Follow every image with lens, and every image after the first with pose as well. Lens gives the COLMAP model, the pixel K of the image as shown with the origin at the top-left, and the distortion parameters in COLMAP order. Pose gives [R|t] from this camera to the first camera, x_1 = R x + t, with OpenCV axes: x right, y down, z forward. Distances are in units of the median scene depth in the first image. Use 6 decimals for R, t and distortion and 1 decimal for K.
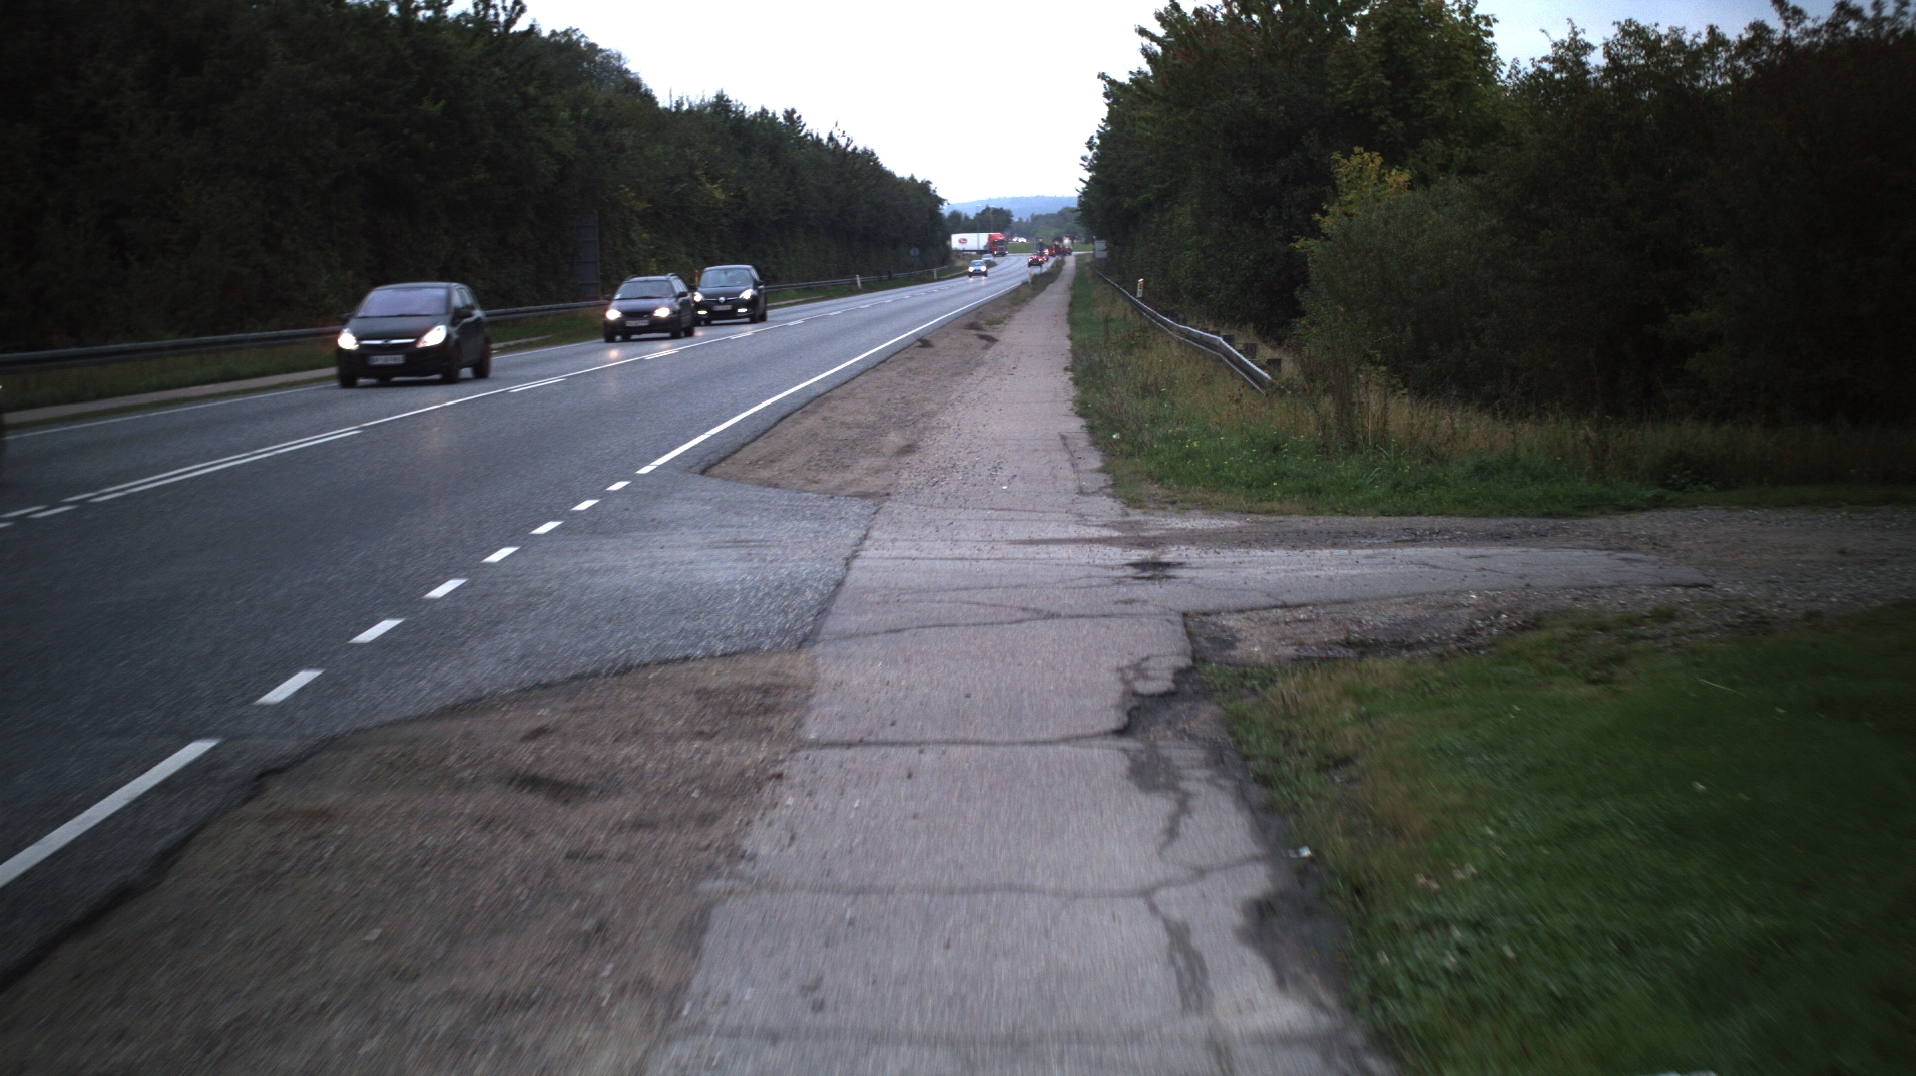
lens RADIAL K [[2965.7, 0, 958.0], [0, 2965.7, 538.0], [0, 0, 1]] dist [-0.230635, -0.035740]
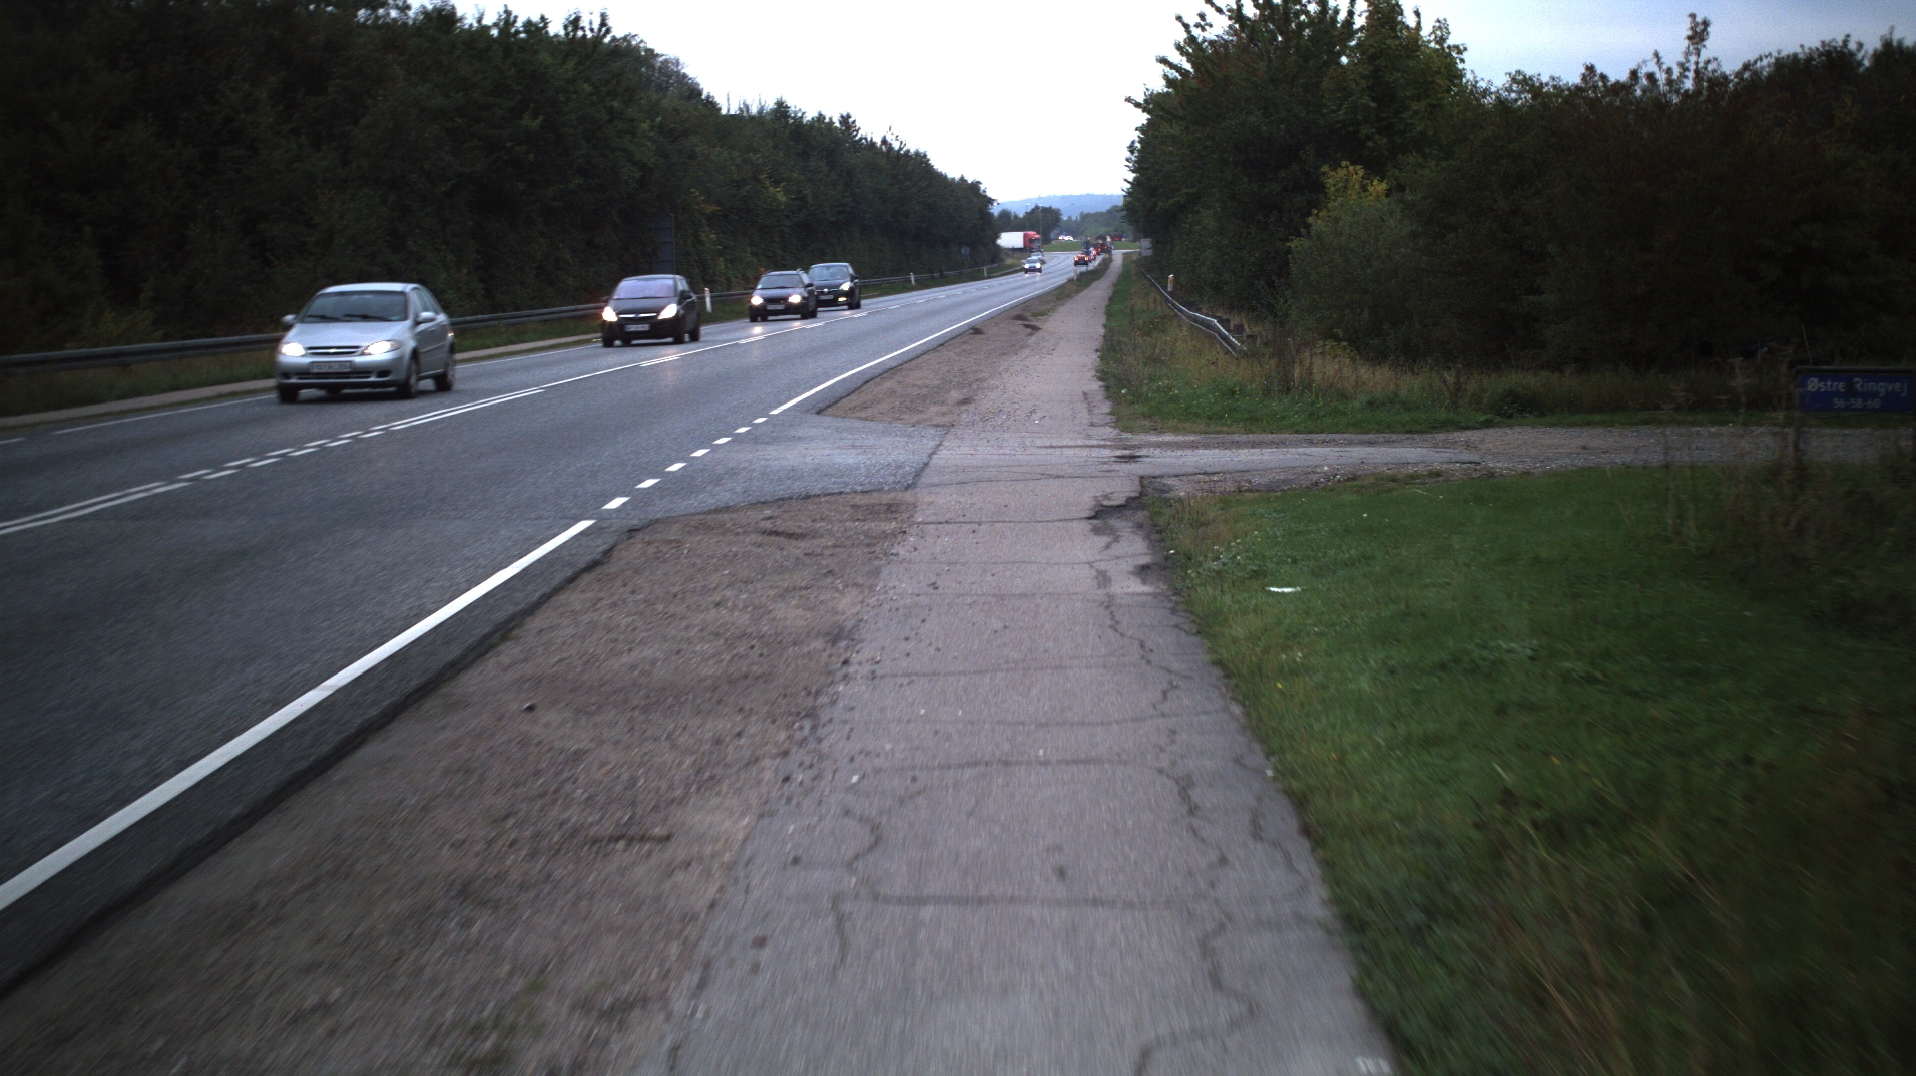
lens RADIAL K [[2965.7, 0, 958.0], [0, 2965.7, 538.0], [0, 0, 1]] dist [-0.230635, -0.035740]
pose [[0.999851, -0.002418, -0.017085, 0.001098], [0.002428, 0.999997, 0.000551, 0.015804], [0.017083, -0.000593, 0.999854, -0.167961]]
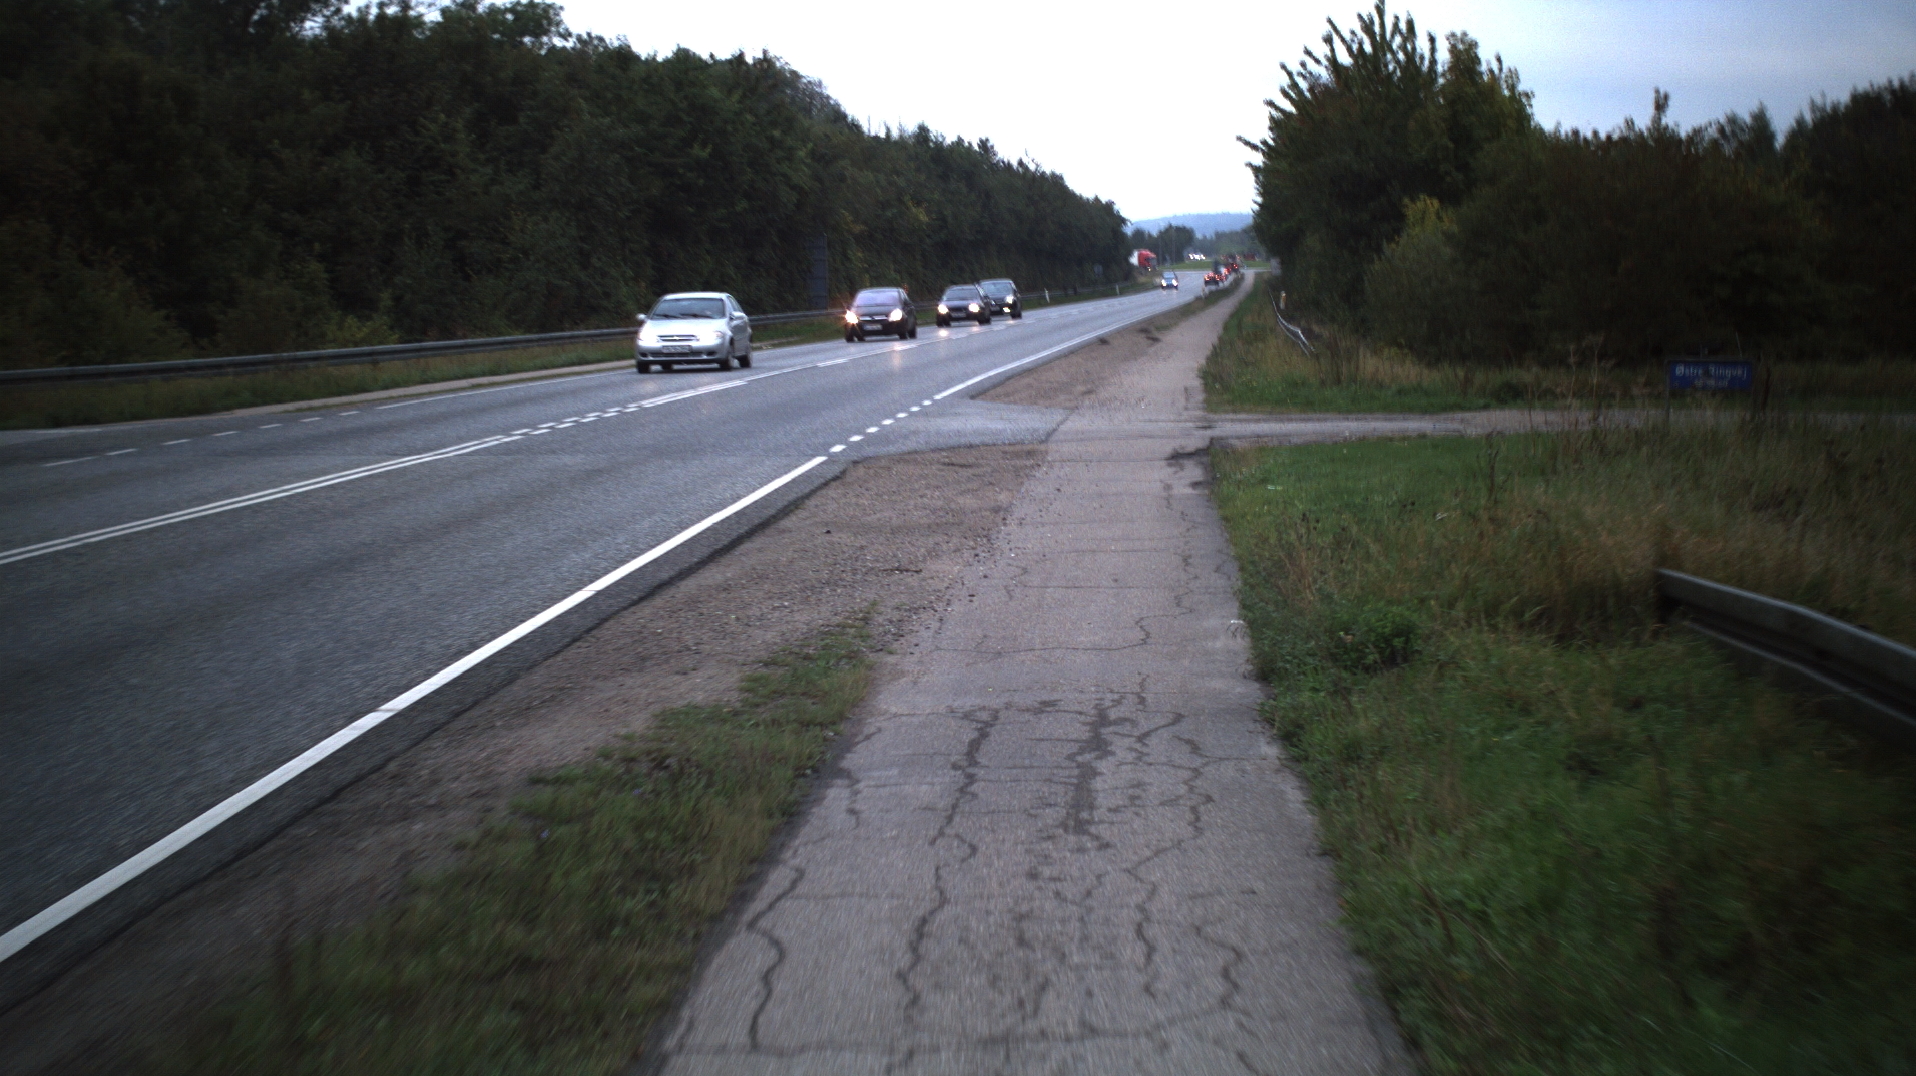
lens RADIAL K [[2965.7, 0, 958.0], [0, 2965.7, 538.0], [0, 0, 1]] dist [-0.230635, -0.035740]
pose [[0.998067, 0.005725, -0.061882, 0.006753], [-0.006055, 0.999968, -0.005137, 0.031043], [0.061851, 0.005502, 0.998070, -0.336231]]
